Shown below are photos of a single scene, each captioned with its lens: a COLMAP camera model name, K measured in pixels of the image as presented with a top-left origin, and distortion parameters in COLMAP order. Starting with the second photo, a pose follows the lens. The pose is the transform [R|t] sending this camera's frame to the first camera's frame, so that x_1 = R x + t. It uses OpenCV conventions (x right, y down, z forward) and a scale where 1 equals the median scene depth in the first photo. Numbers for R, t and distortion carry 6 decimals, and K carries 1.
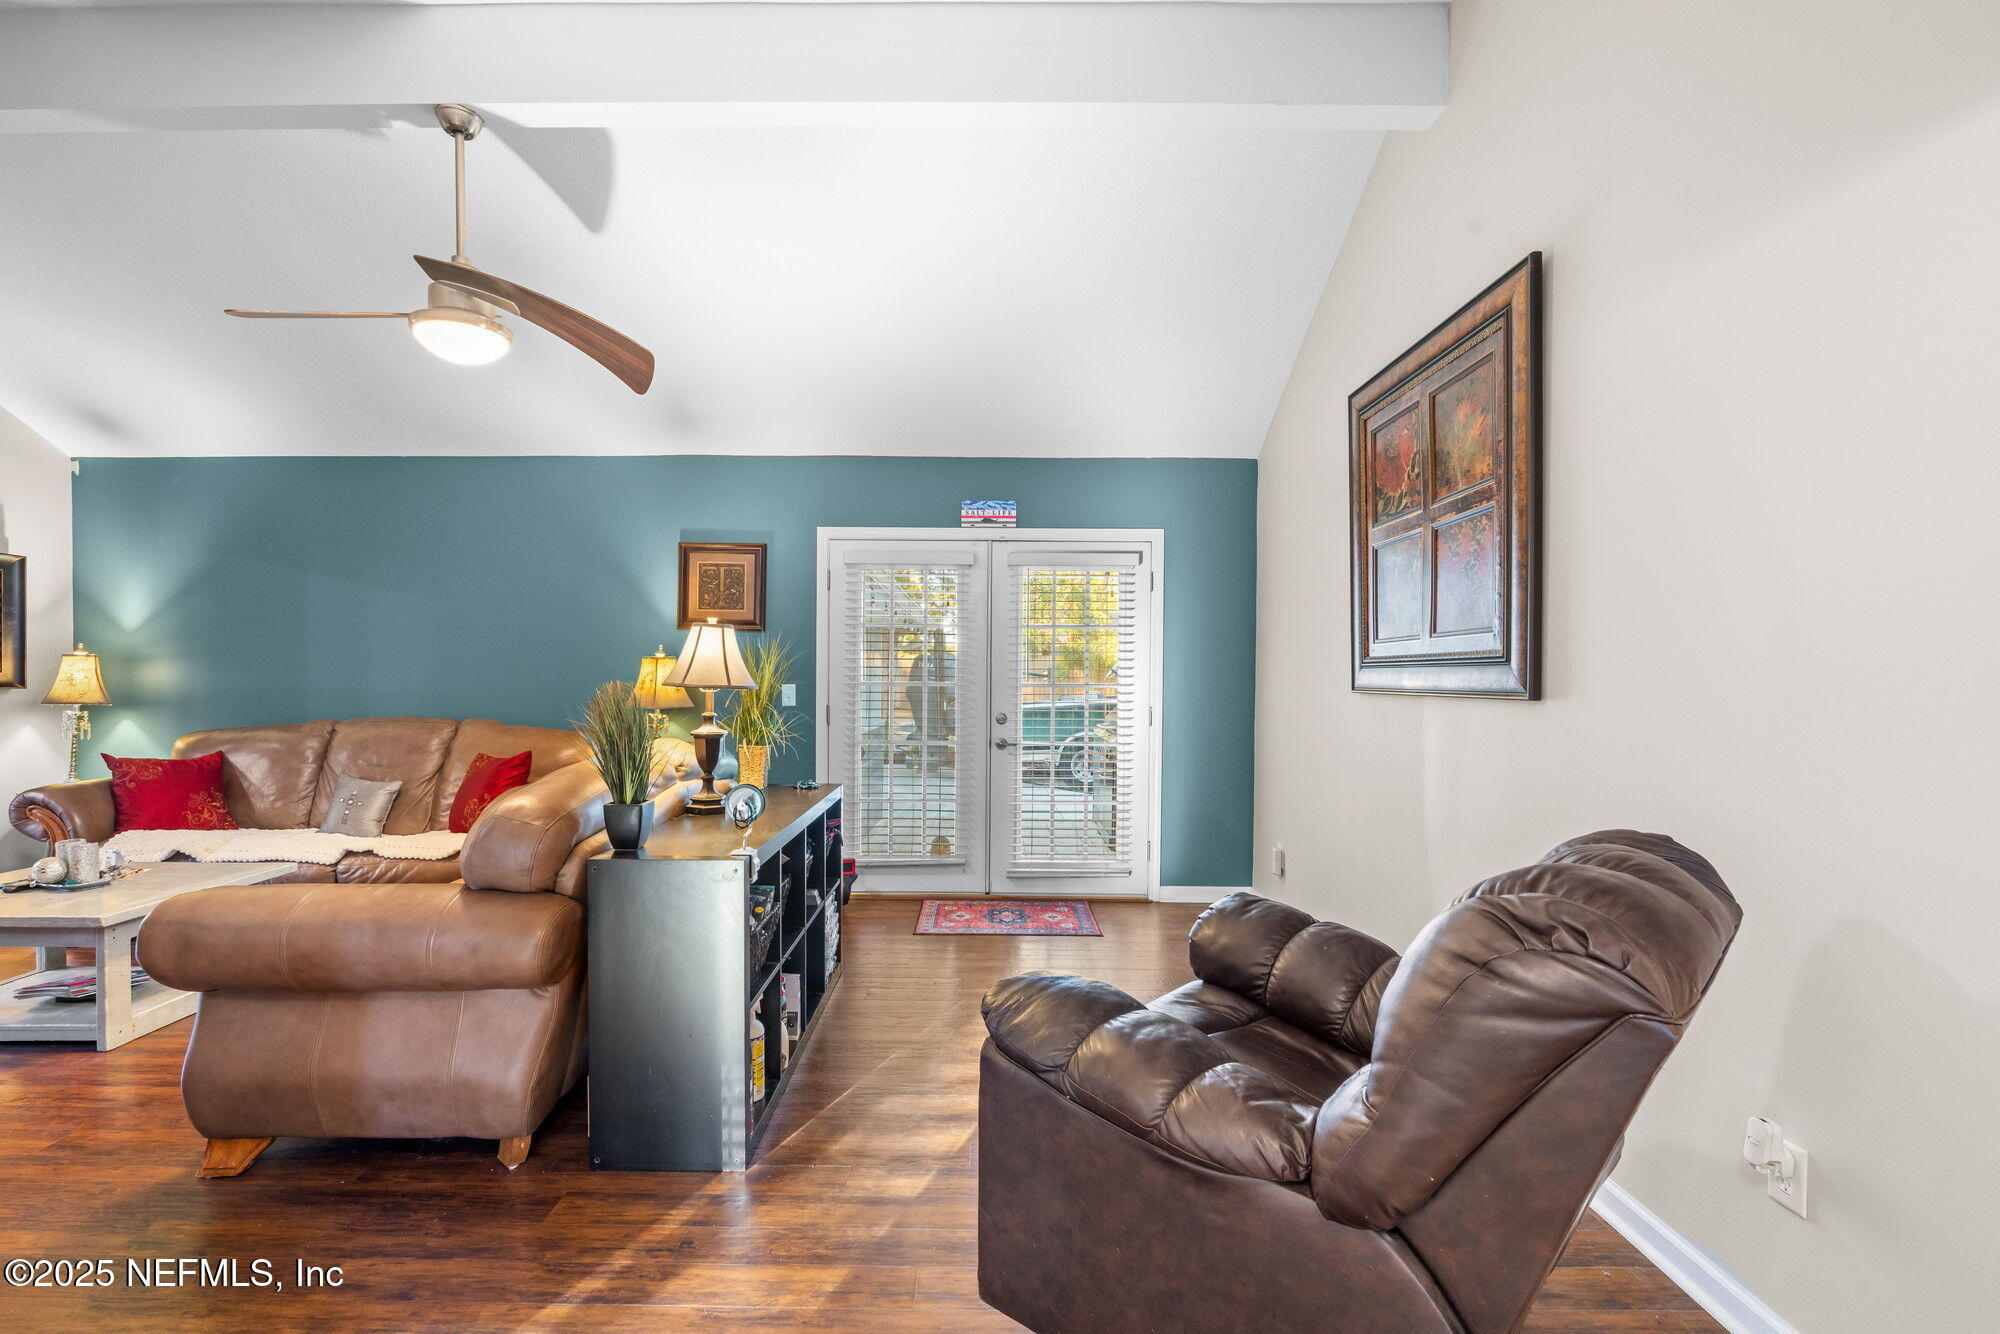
lens RADIAL K [[872.6, 0, 987.7], [0, 872.6, 691.0], [0, 0, 1]] dist [-0.009949, 0.000685]
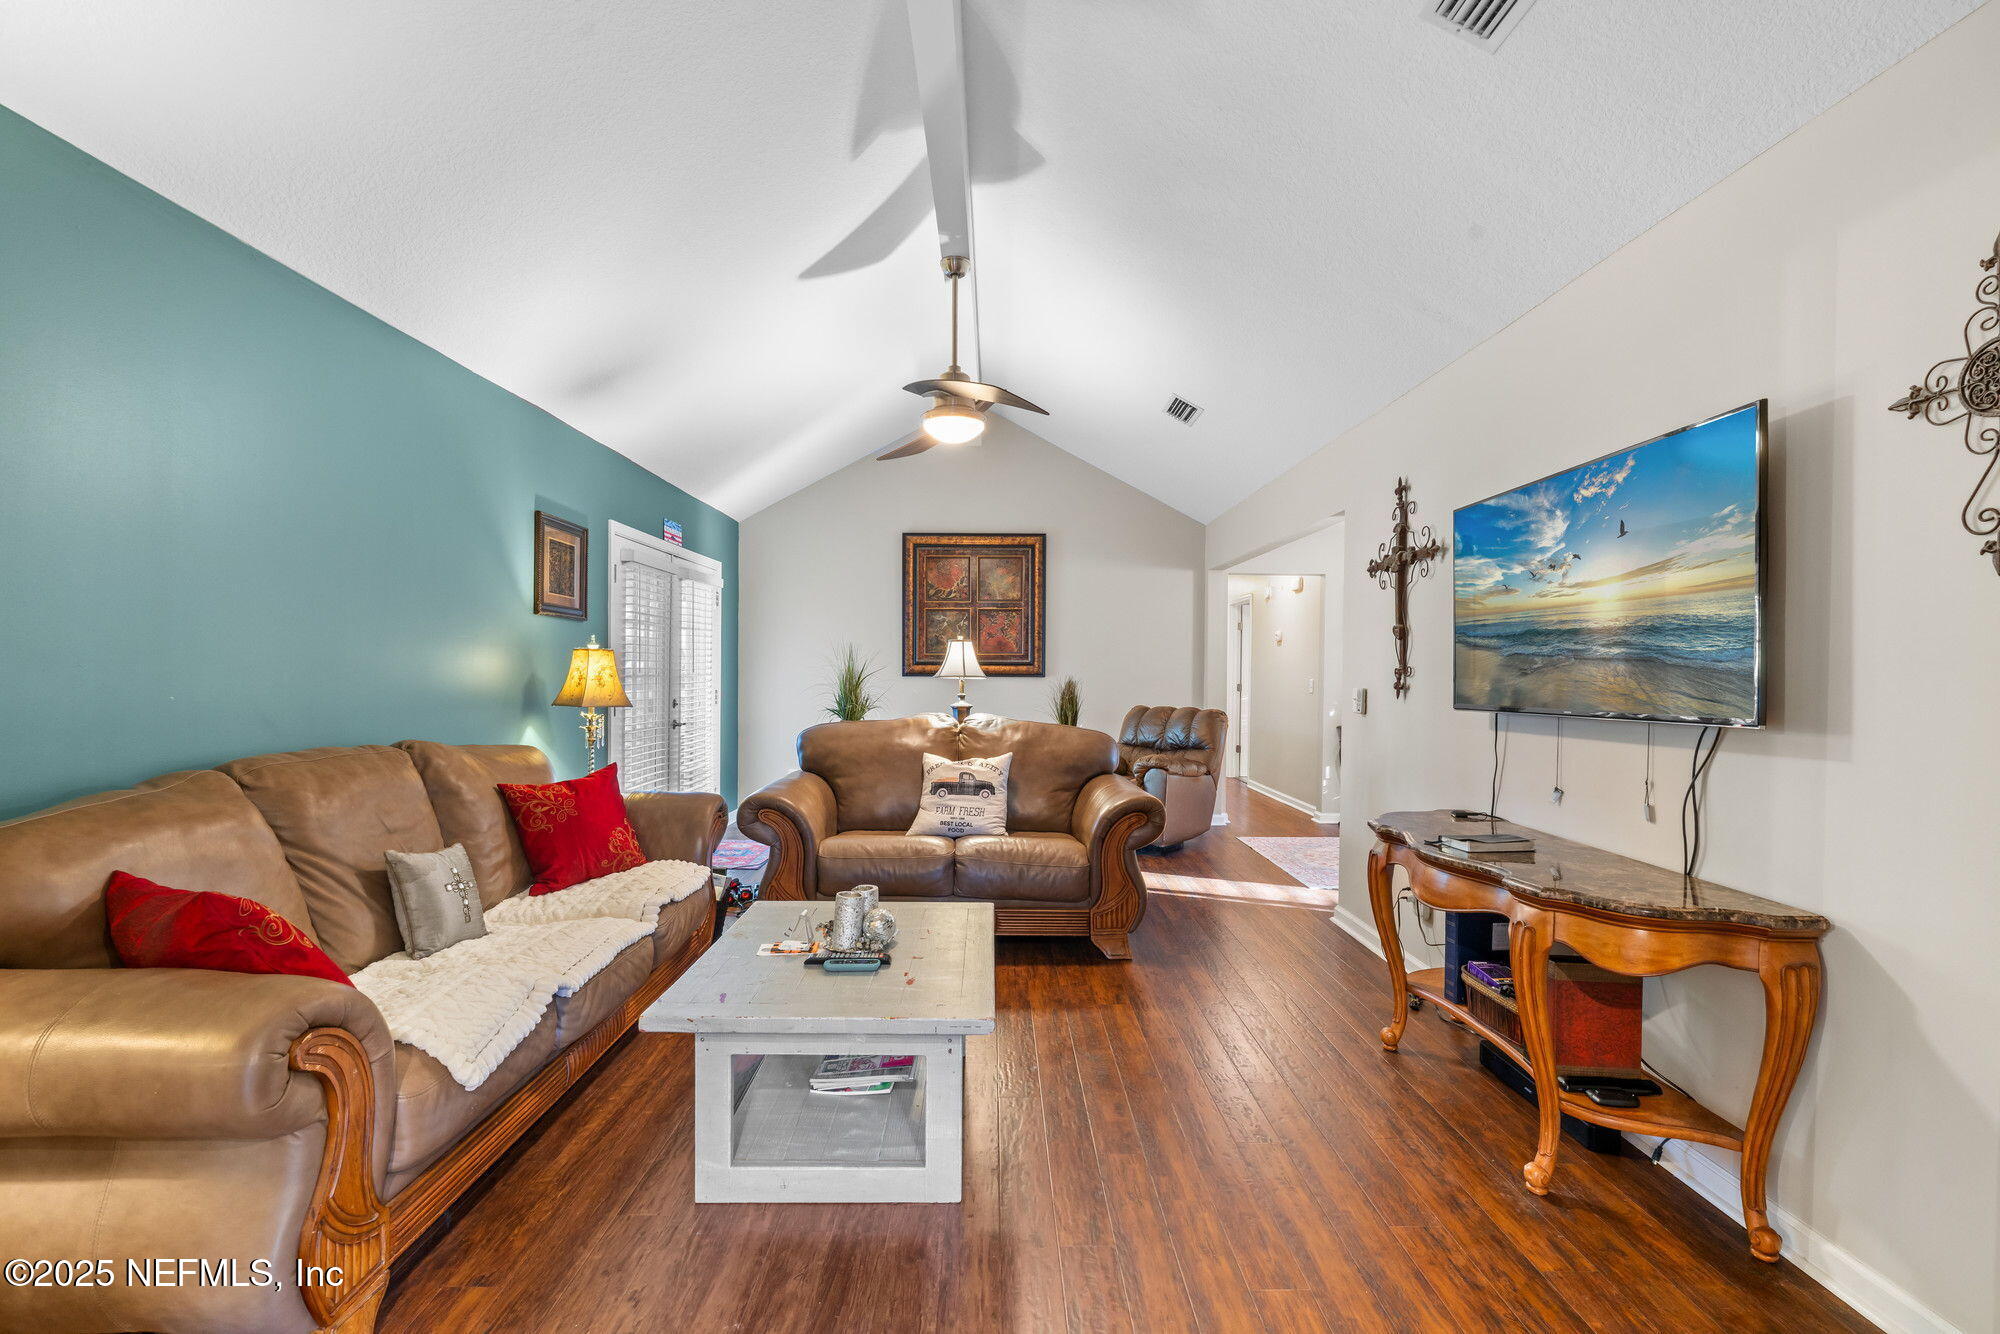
lens RADIAL K [[872.6, 0, 990.4], [0, 872.6, 670.9], [0, 0, 1]] dist [-0.009949, 0.000685]
pose [[-0.001742, -0.007869, 0.999968, -1.296575], [0.011980, 0.999897, 0.007889, -0.019319], [-0.999927, 0.011993, -0.001648, 0.619244]]
